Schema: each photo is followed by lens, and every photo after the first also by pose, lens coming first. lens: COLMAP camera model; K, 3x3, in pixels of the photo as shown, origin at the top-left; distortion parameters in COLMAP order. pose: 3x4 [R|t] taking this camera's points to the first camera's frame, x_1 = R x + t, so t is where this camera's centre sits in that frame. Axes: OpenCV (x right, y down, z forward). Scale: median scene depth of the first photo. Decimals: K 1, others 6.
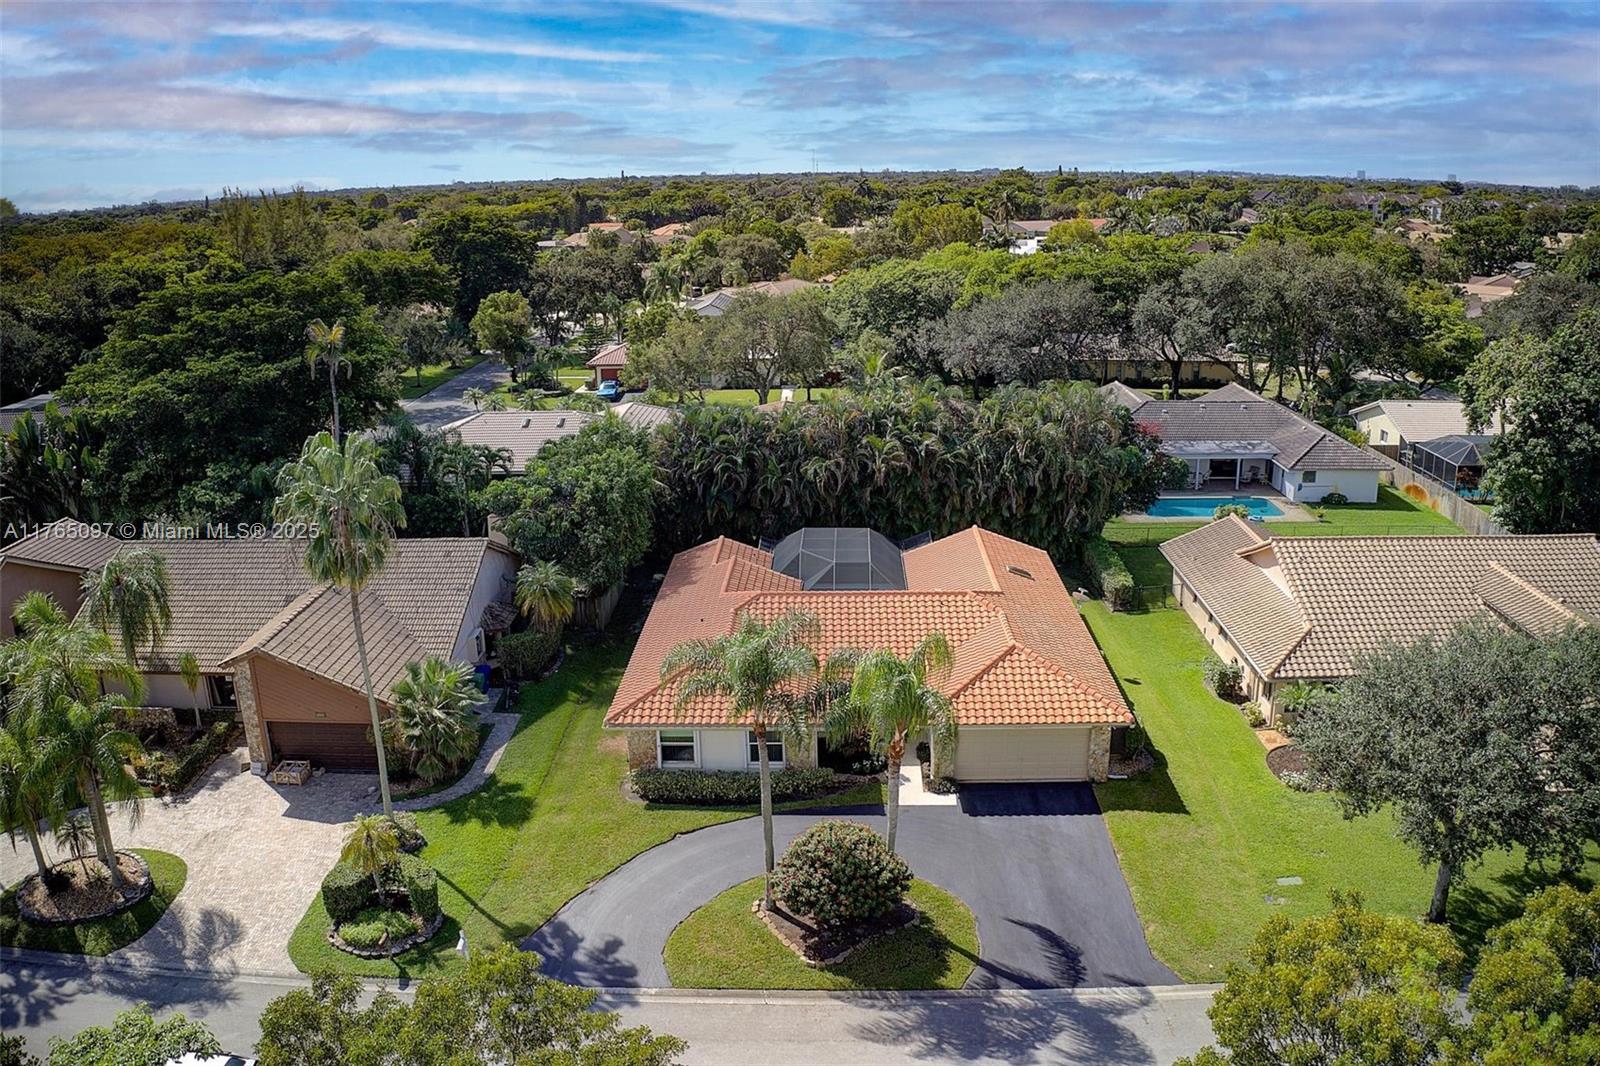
lens RADIAL K [[1273.6, 0, 794.2], [0, 1273.6, 541.5], [0, 0, 1]] dist [-0.207396, 0.040980]
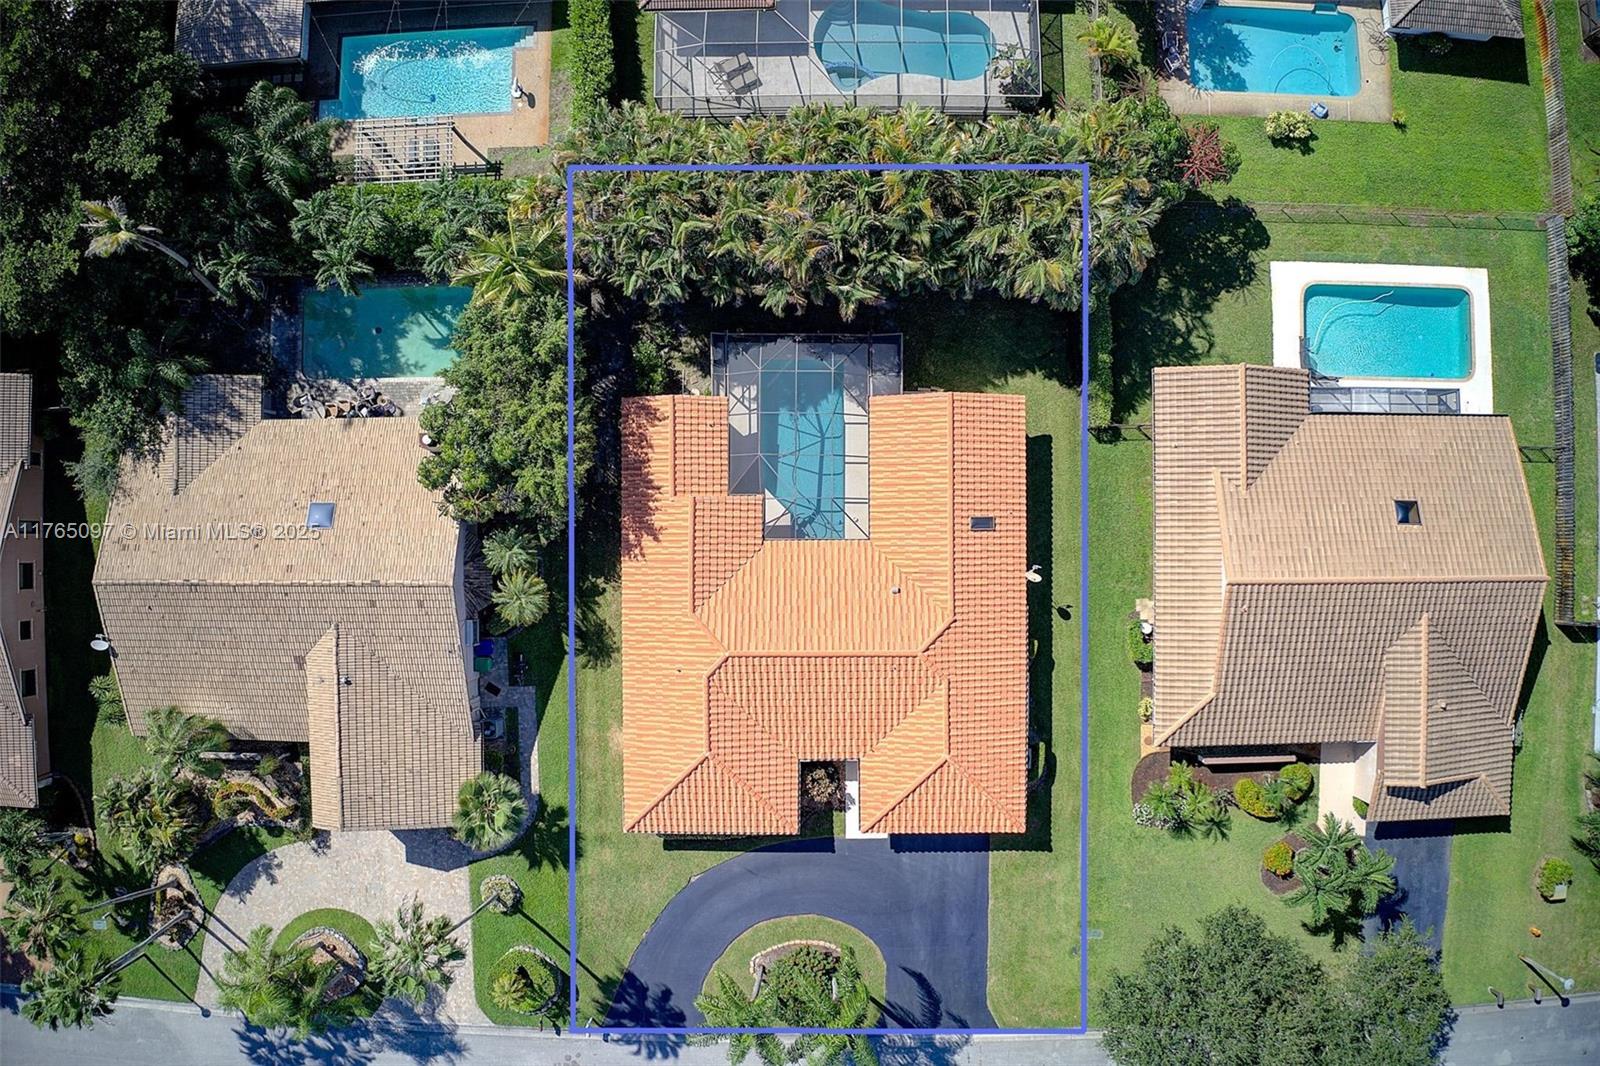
lens RADIAL K [[1273.6, 0, 794.2], [0, 1273.6, 541.5], [0, 0, 1]] dist [-0.207396, 0.040980]
pose [[0.999335, -0.030673, -0.019737, 0.080865], [0.028056, 0.300655, 0.953320, -1.470446], [-0.023307, -0.953240, 0.301315, 1.079666]]
